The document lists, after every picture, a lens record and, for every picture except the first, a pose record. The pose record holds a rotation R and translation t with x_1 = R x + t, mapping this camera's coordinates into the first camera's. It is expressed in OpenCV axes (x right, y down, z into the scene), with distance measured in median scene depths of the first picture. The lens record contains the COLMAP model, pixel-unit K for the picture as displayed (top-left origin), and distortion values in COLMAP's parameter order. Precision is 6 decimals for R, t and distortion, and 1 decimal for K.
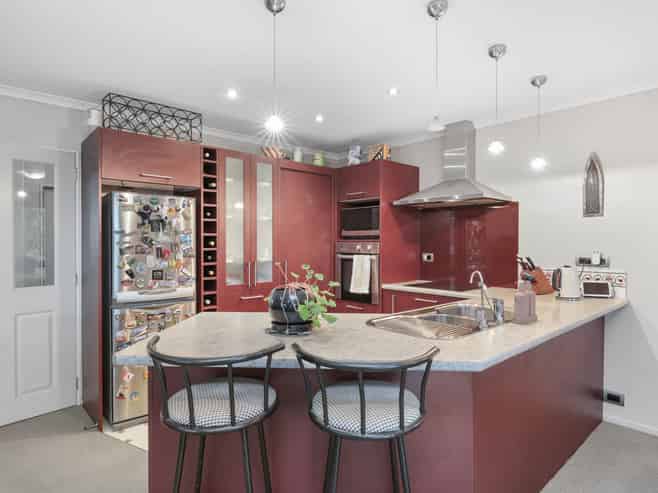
lens RADIAL K [[371.6, 0, 329.3], [0, 371.6, 243.7], [0, 0, 1]] dist [-0.042904, -0.000053]
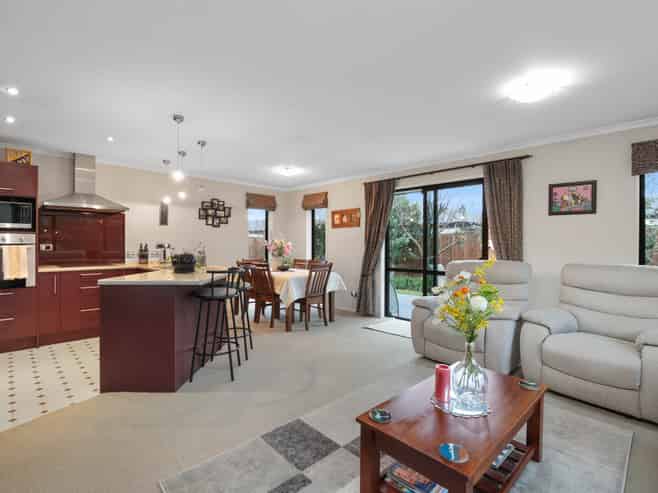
lens RADIAL K [[323.8, 0, 332.2], [0, 323.8, 243.4], [0, 0, 1]] dist [-0.001982, -0.000954]
pose [[-0.072070, 0.002787, 0.997396, -1.123248], [0.008203, 0.999964, -0.002202, 0.041460], [-0.997366, 0.008023, -0.072090, 0.125650]]
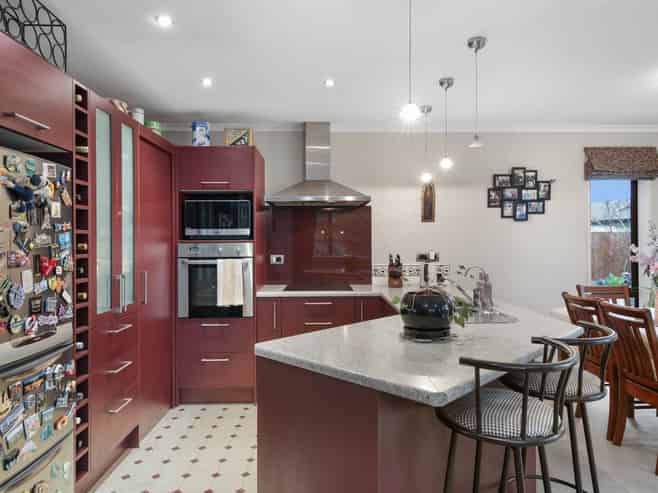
lens RADIAL K [[446.5, 0, 328.9], [0, 446.5, 243.0], [0, 0, 1]] dist [0.007971, 0.002025]
pose [[0.650406, -0.006597, 0.759558, -0.608310], [0.011859, 0.999929, -0.001470, -0.000909], [-0.759494, 0.009964, 0.650438, 0.222707]]
